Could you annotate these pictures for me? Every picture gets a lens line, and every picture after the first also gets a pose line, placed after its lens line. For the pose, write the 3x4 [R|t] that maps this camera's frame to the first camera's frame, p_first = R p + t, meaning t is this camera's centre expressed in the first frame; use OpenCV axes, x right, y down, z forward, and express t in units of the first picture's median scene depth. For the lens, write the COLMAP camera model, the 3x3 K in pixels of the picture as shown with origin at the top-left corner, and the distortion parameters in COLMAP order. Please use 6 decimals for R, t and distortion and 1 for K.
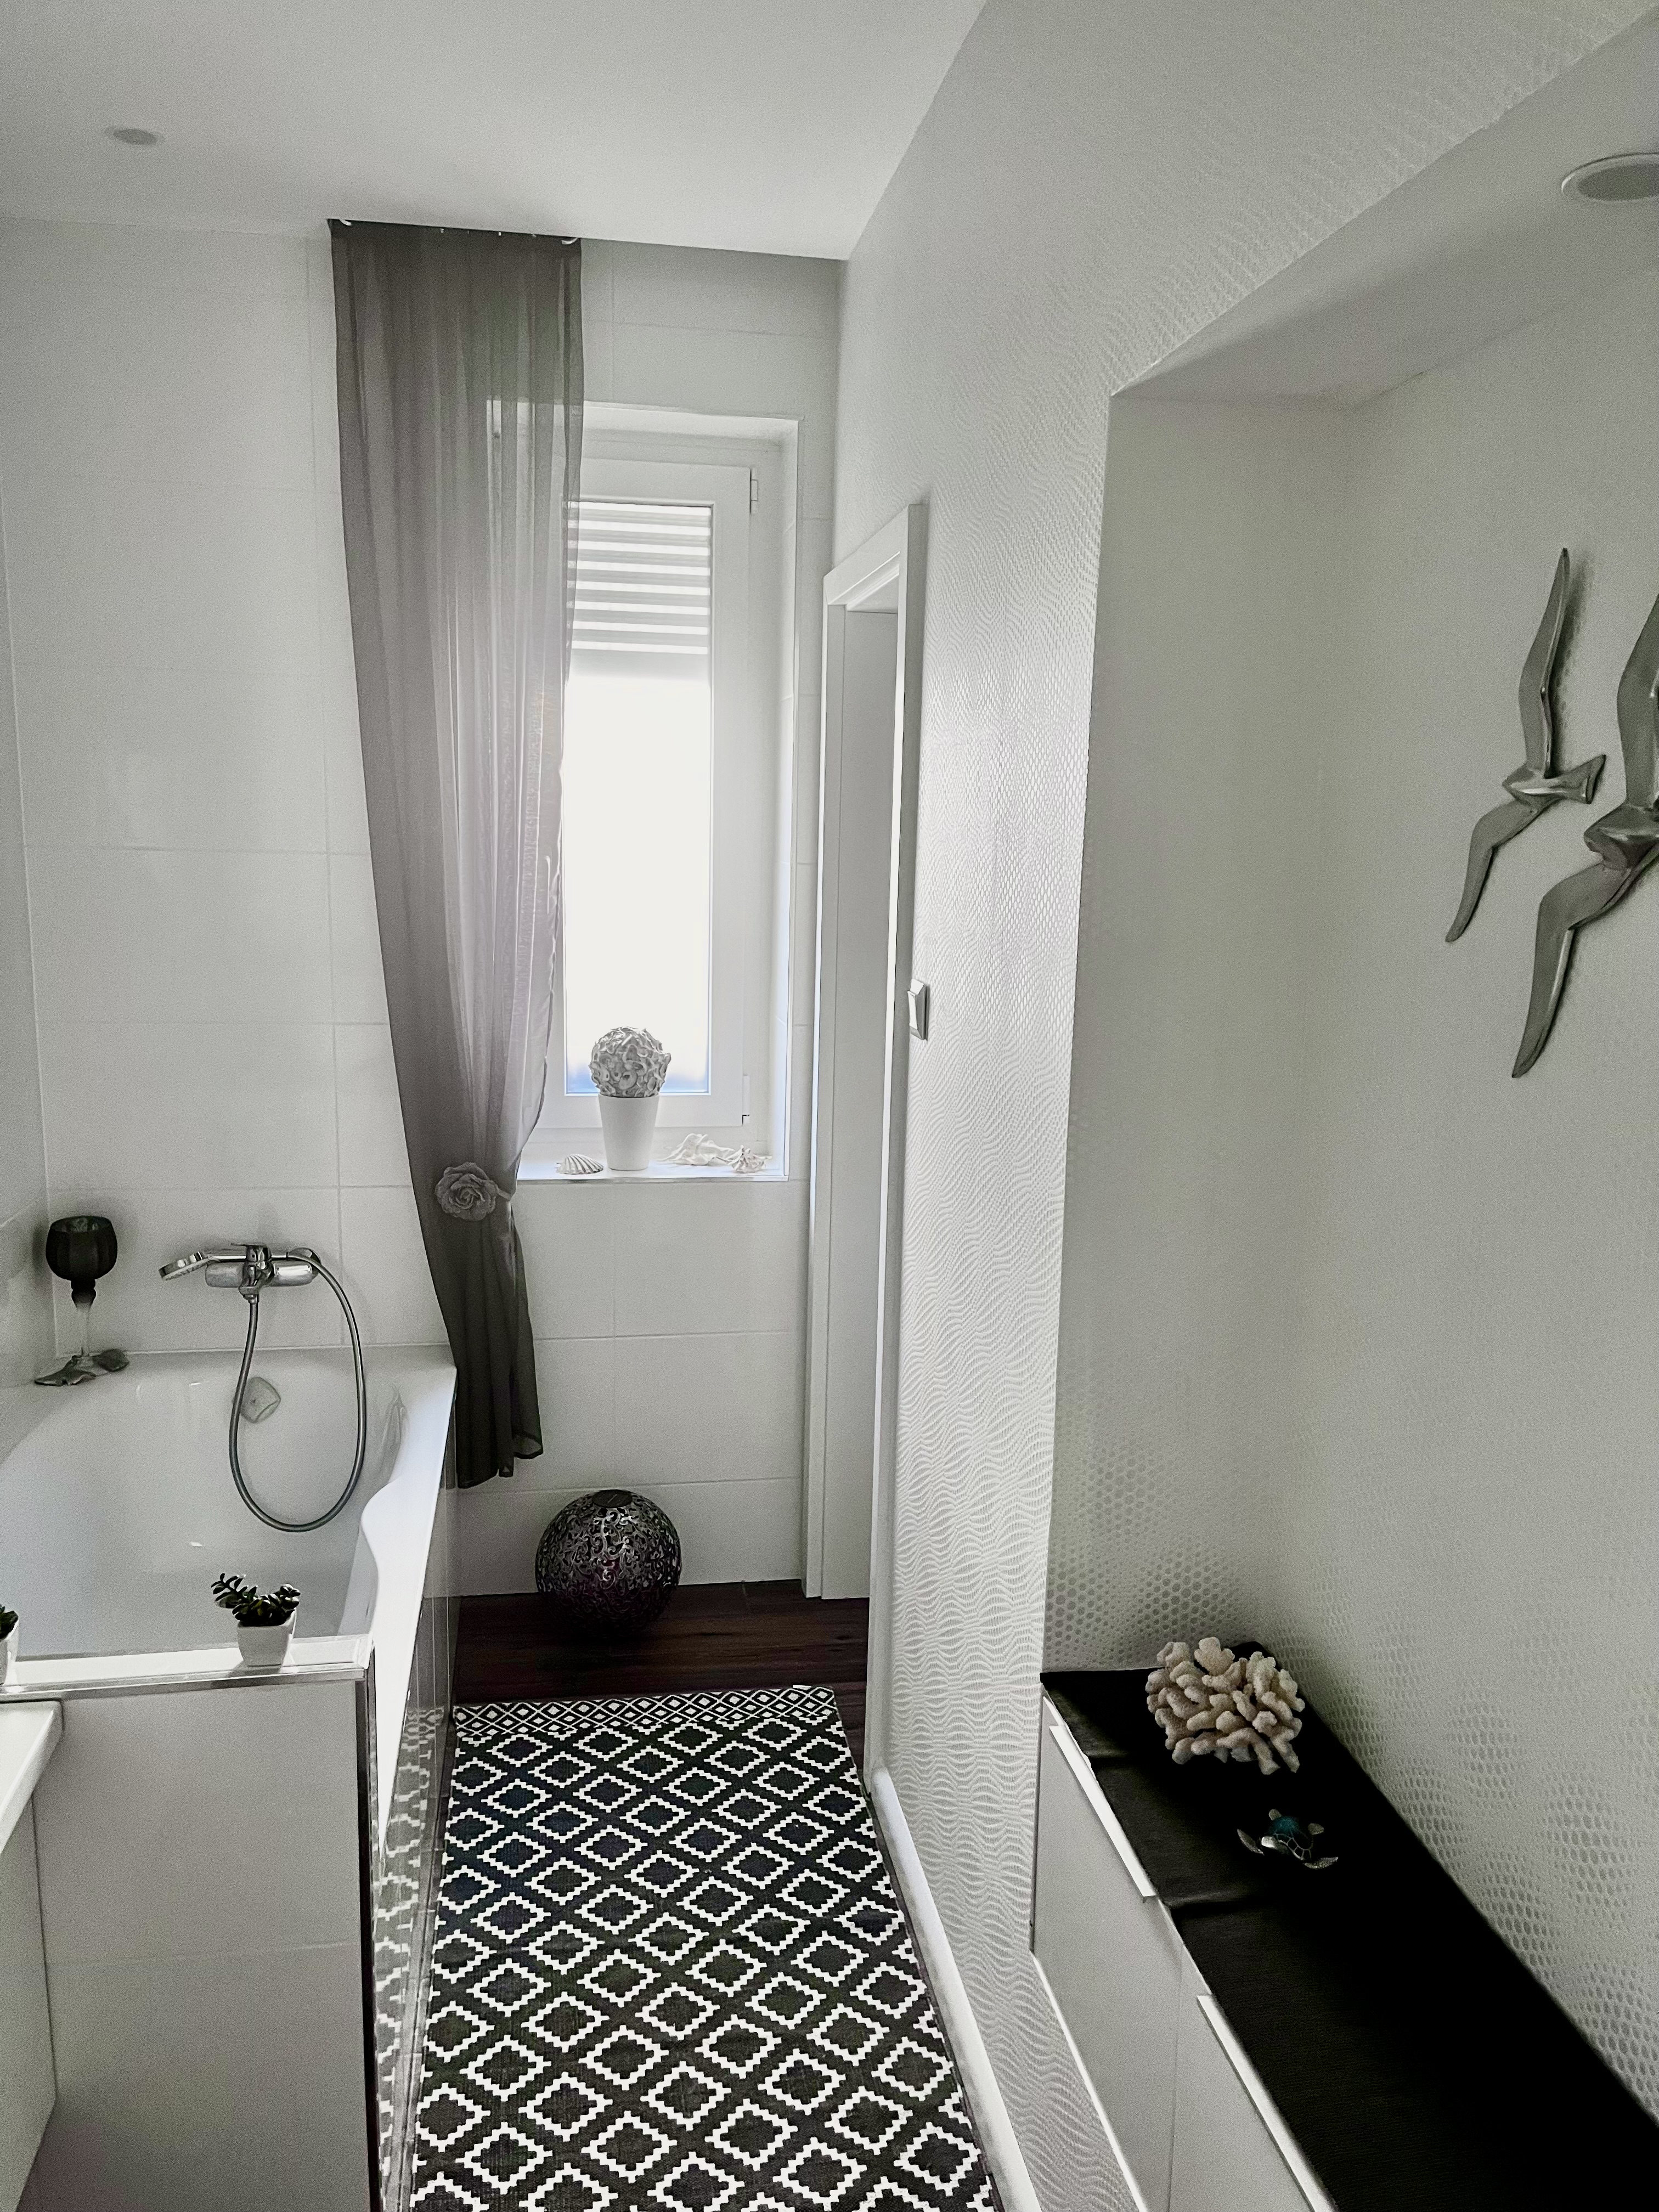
lens RADIAL K [[1741.4, 0, 817.7], [0, 1741.4, 1108.0], [0, 0, 1]] dist [0.044457, -0.046256]
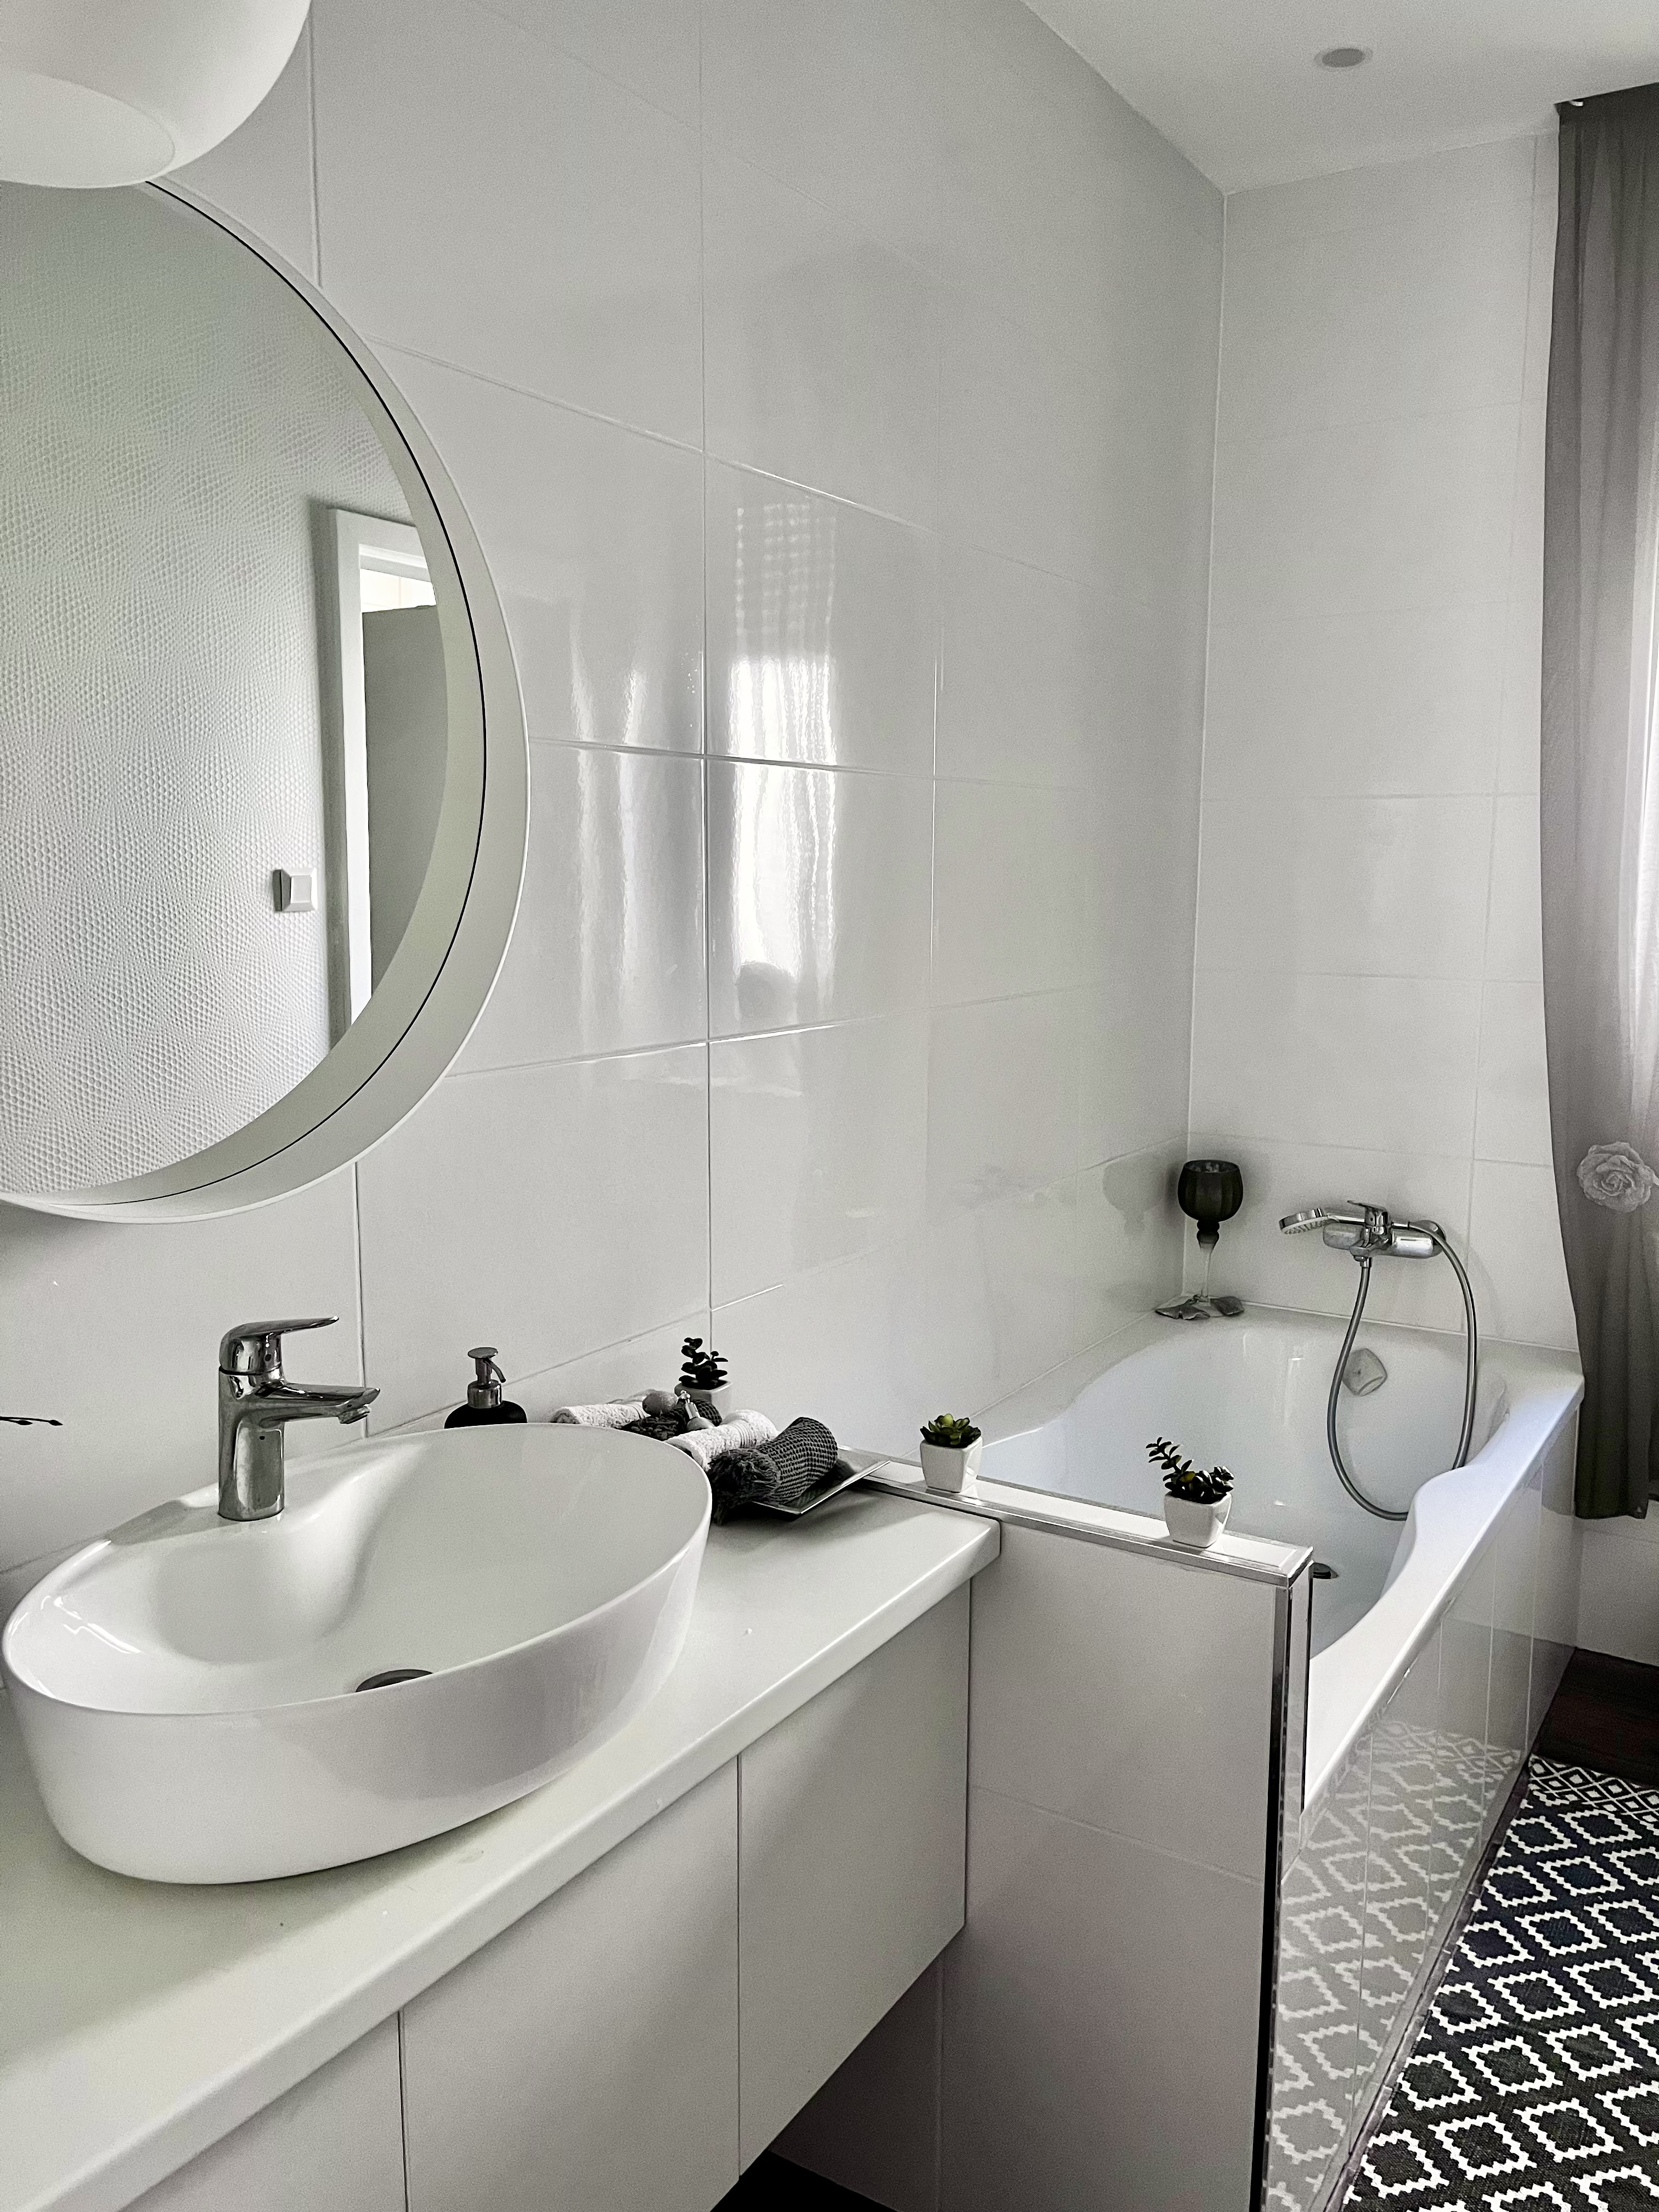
lens RADIAL K [[1741.4, 0, 818.2], [0, 1741.4, 1109.8], [0, 0, 1]] dist [0.044457, -0.046256]
pose [[0.743976, 0.076478, -0.663816, 0.085361], [-0.109203, 0.993988, -0.007873, 0.068778], [0.659223, 0.078348, 0.747855, 0.087144]]
